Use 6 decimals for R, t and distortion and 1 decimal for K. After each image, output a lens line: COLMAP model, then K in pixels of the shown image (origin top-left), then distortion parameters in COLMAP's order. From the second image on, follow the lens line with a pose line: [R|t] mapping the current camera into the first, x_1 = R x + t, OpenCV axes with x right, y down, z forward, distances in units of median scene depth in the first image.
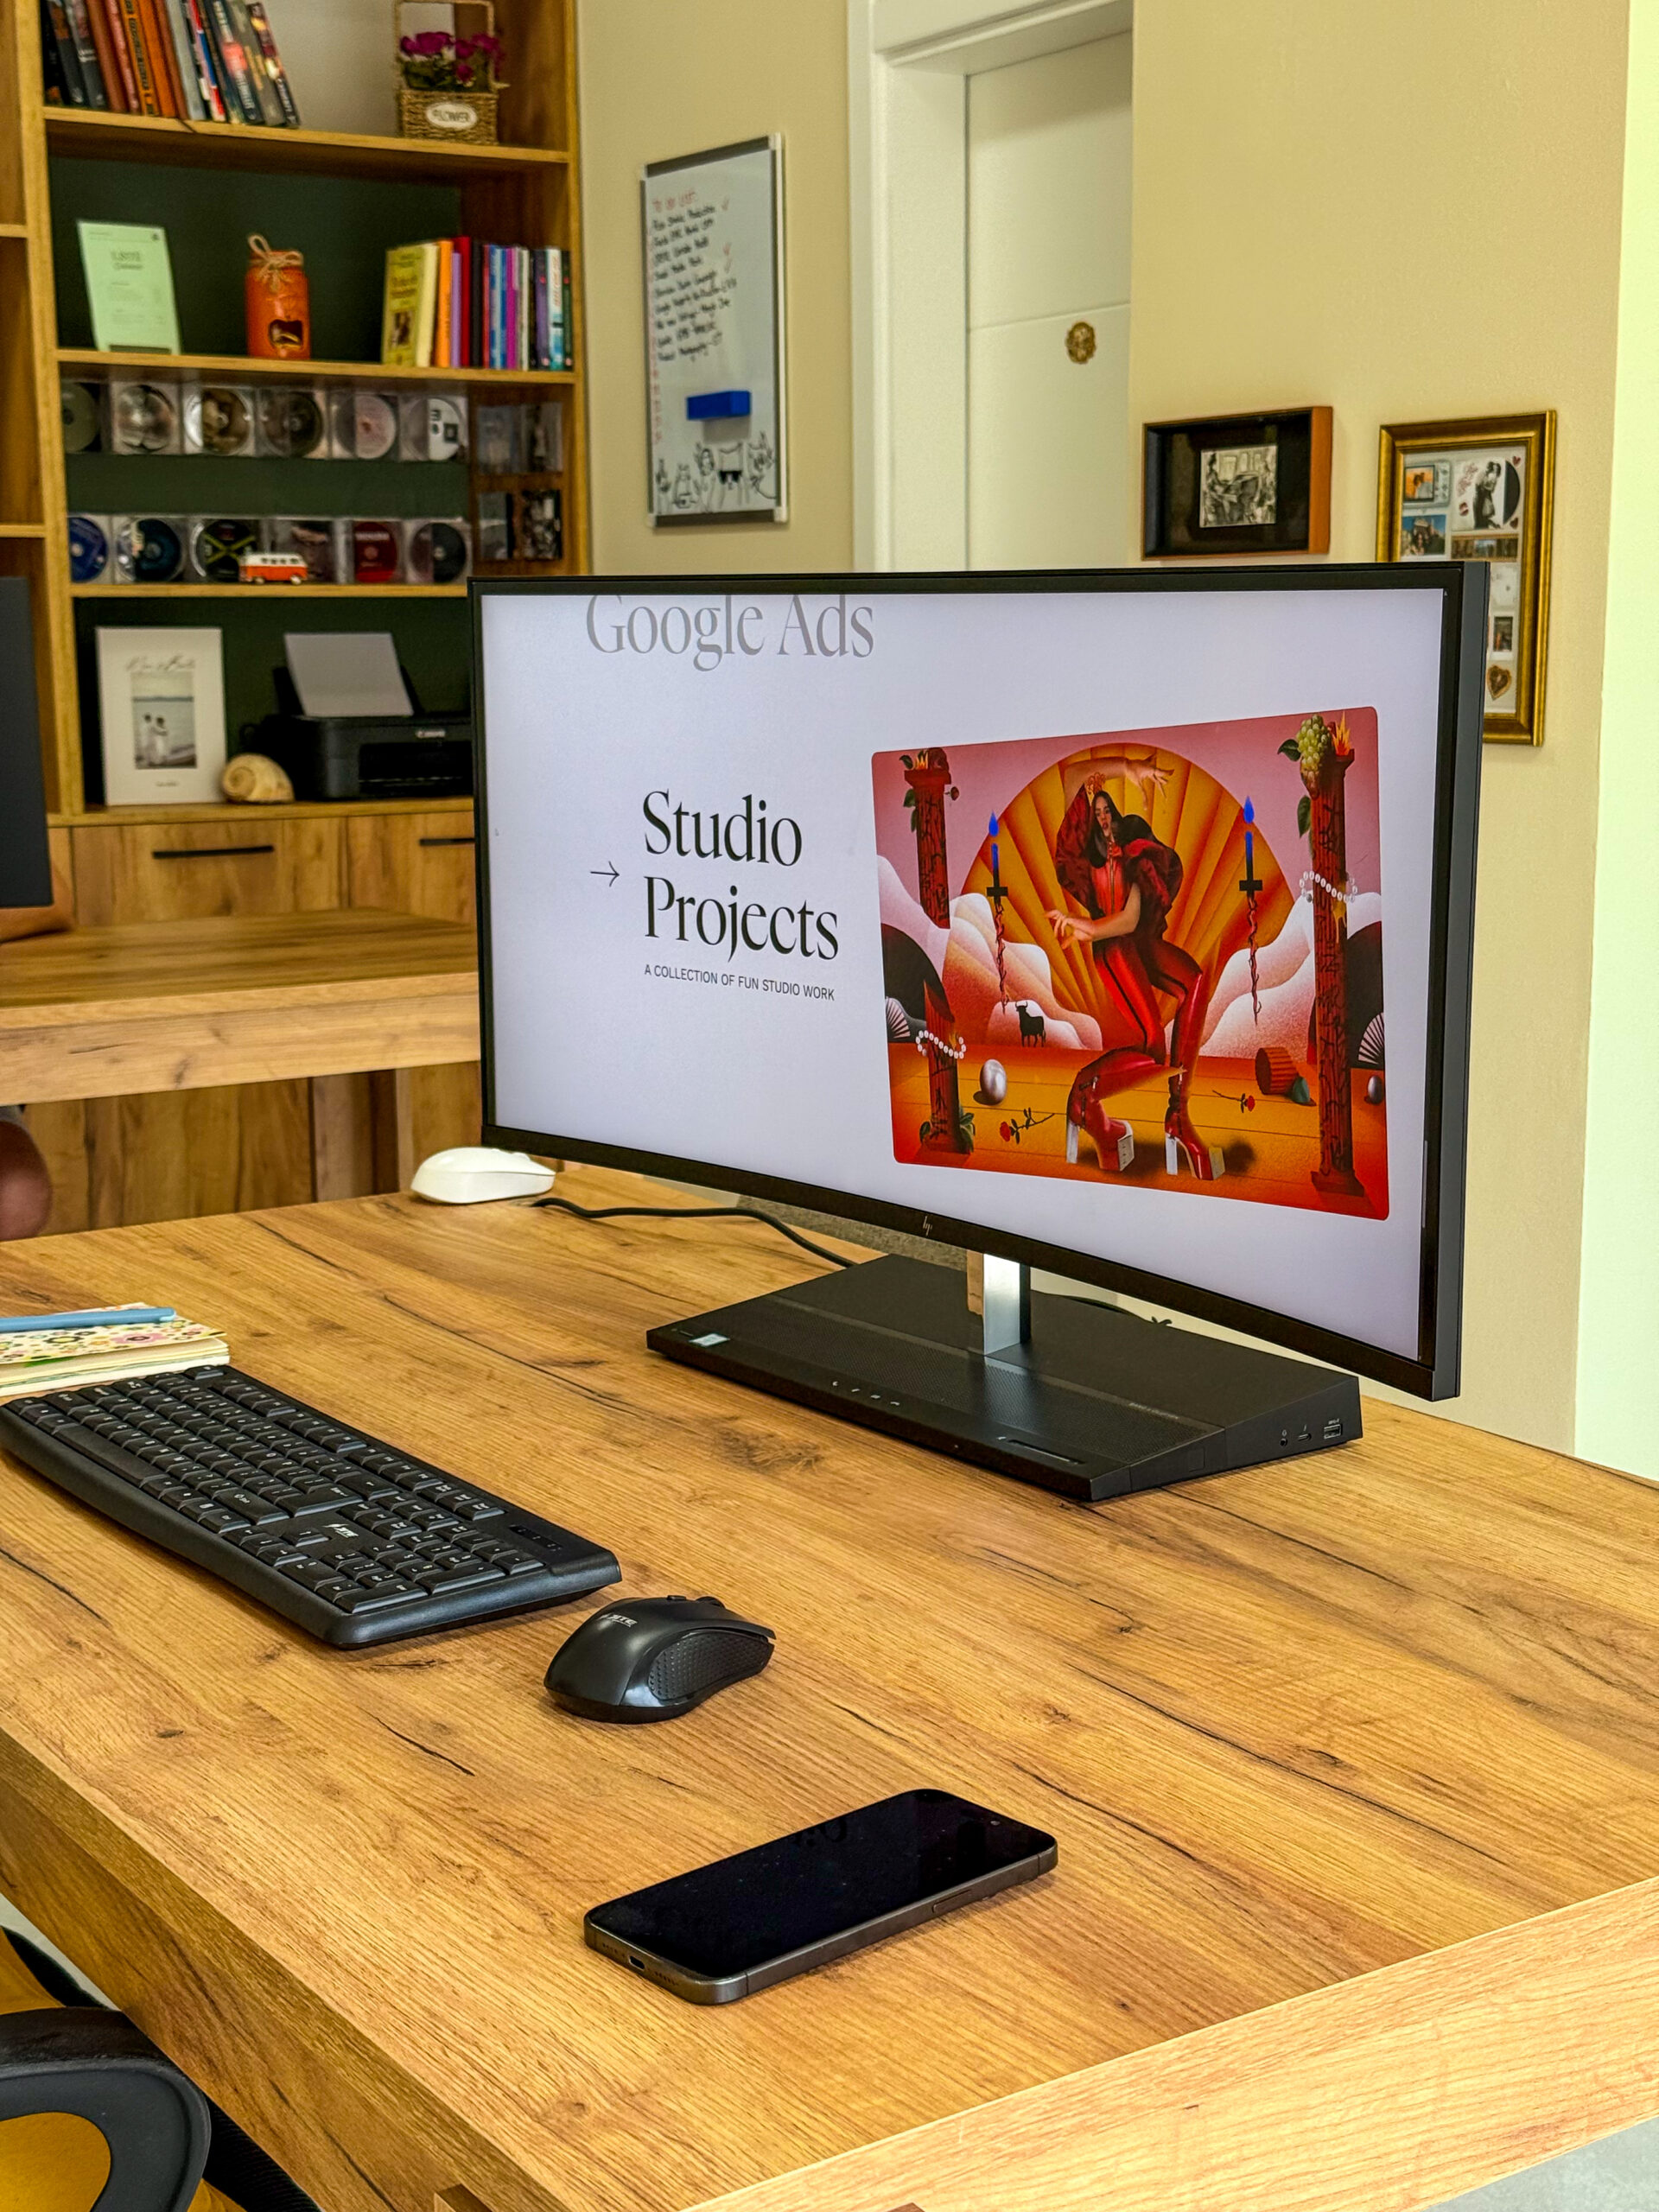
lens RADIAL K [[3013.7, 0, 820.9], [0, 3013.7, 1109.0], [0, 0, 1]] dist [0.108422, 0.000000]
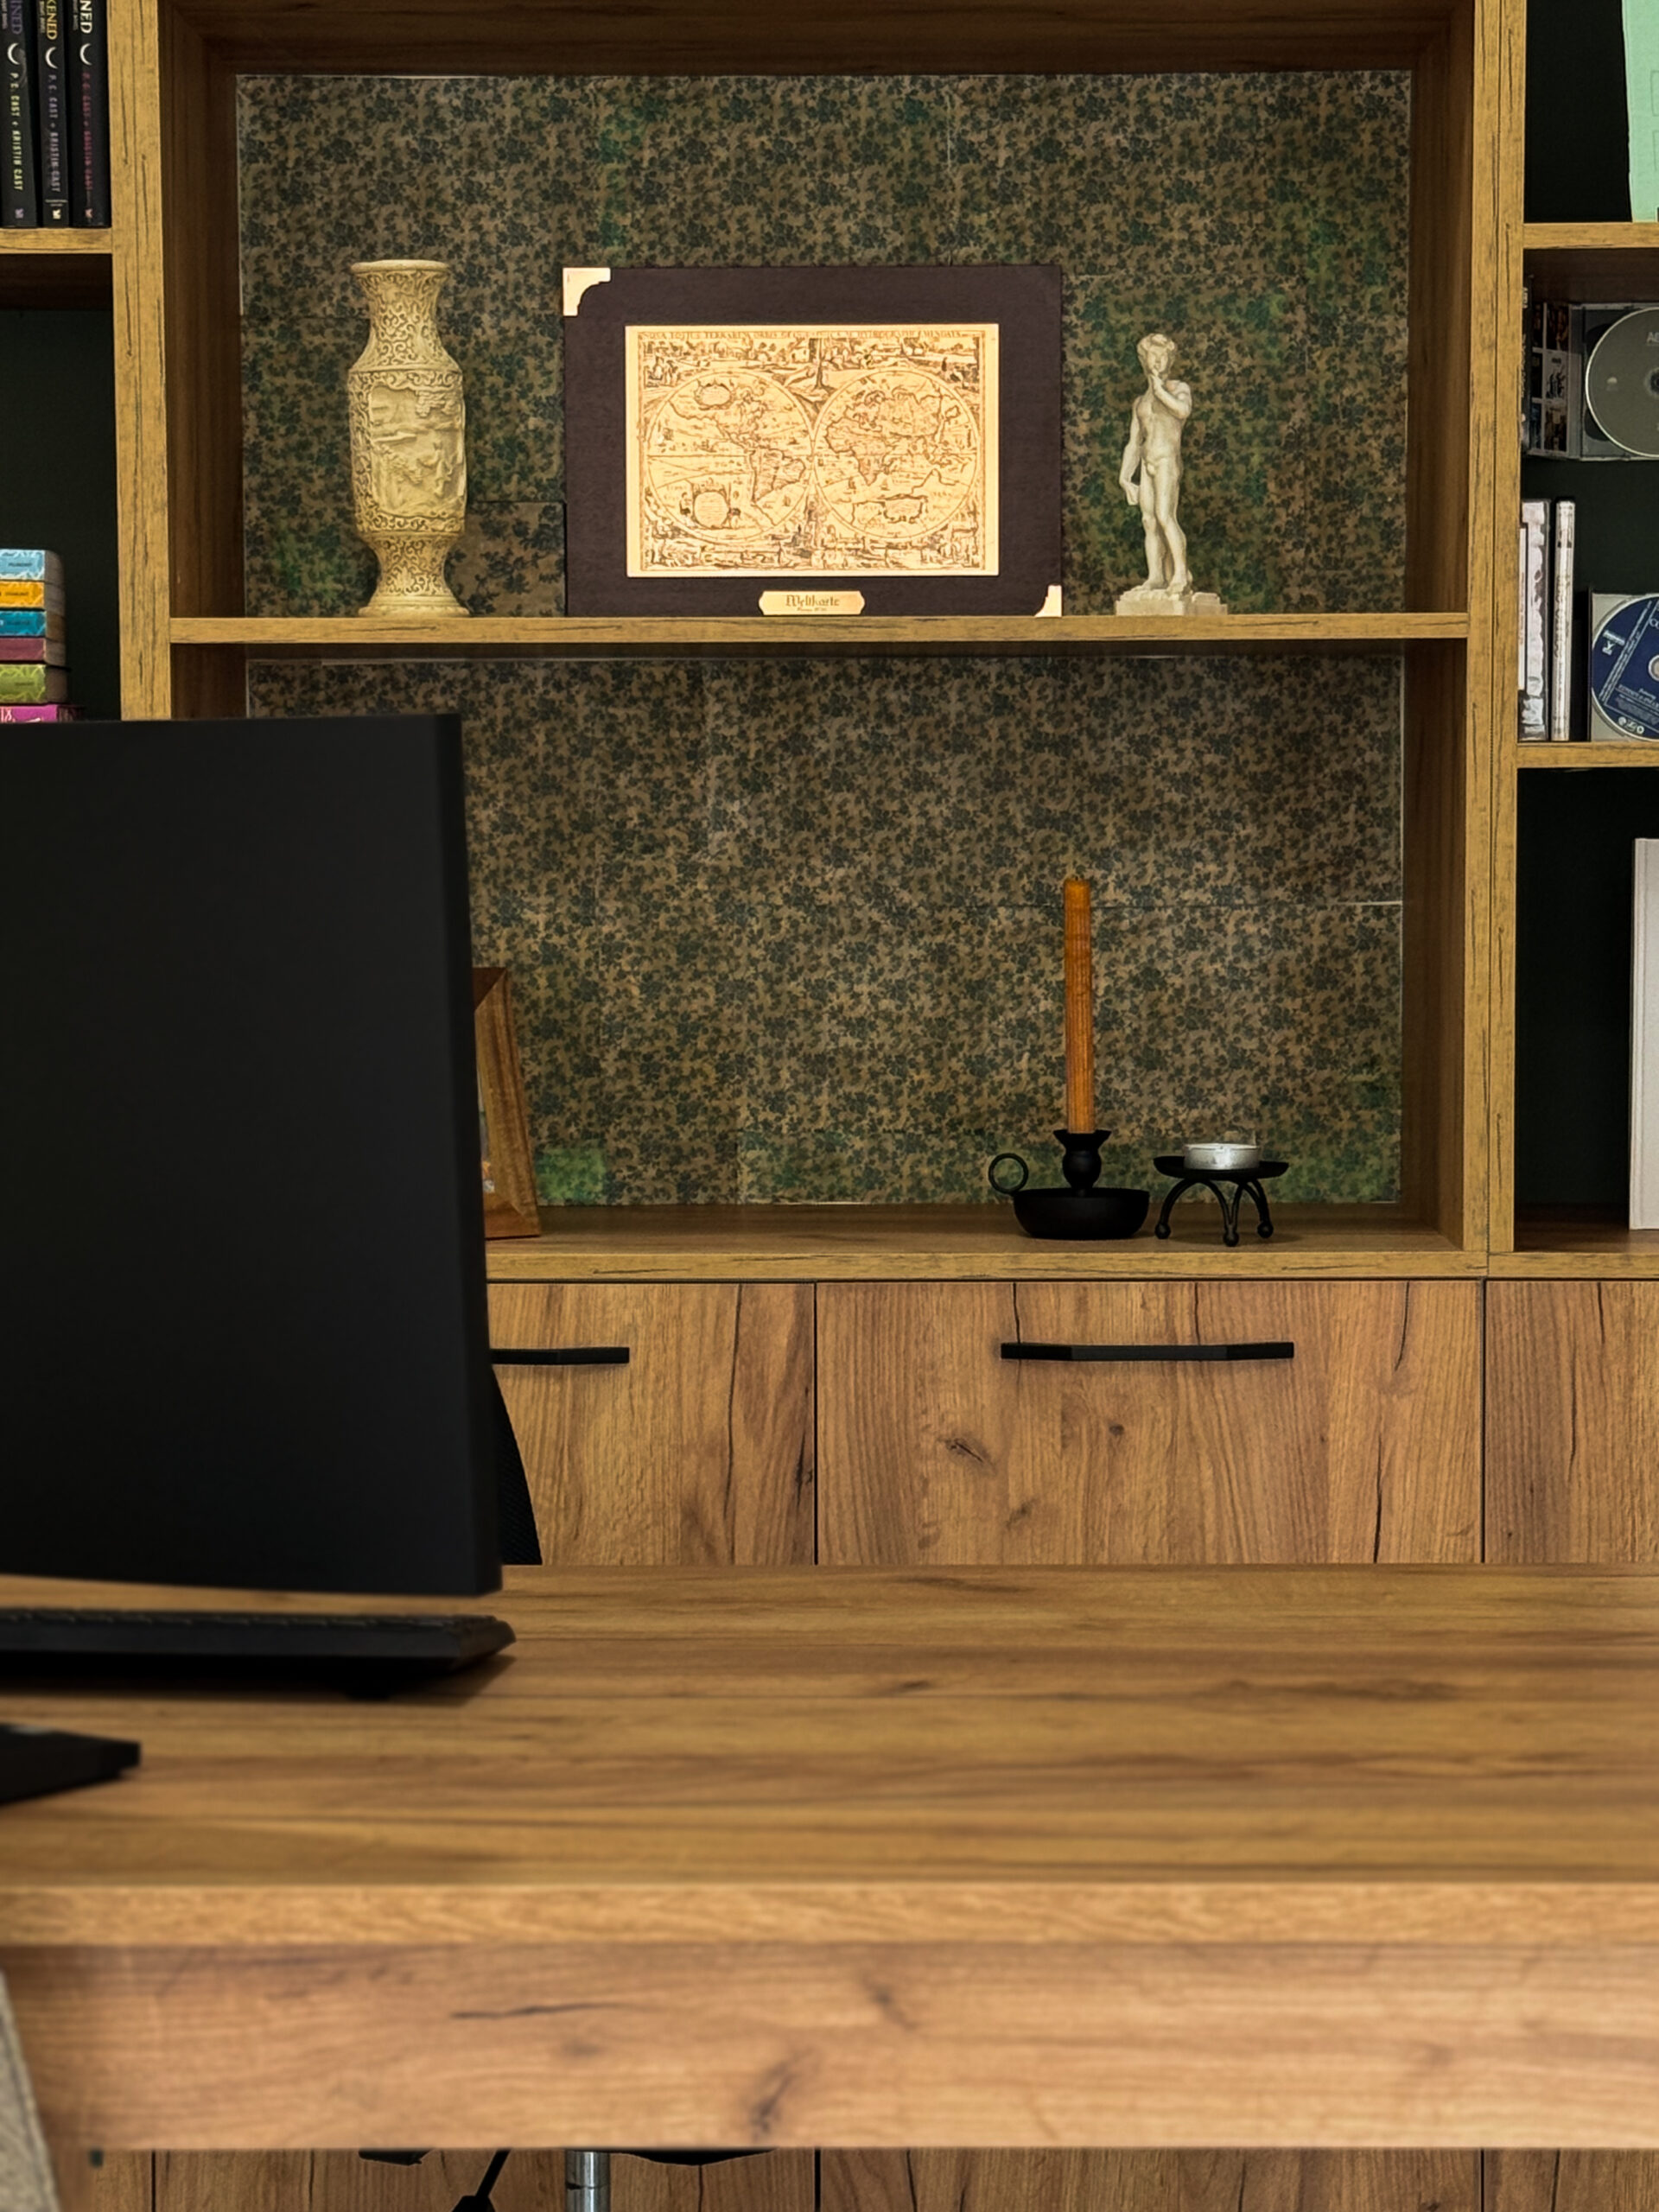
lens RADIAL K [[4845.2, 0, 828.8], [0, 4845.2, 1106.0], [0, 0, 1]] dist [0.119523, 0.000000]
pose [[0.822620, 0.034830, -0.567523, 0.057257], [-0.090475, 0.993423, -0.070174, -0.045709], [0.561347, 0.109073, 0.820361, 0.277672]]
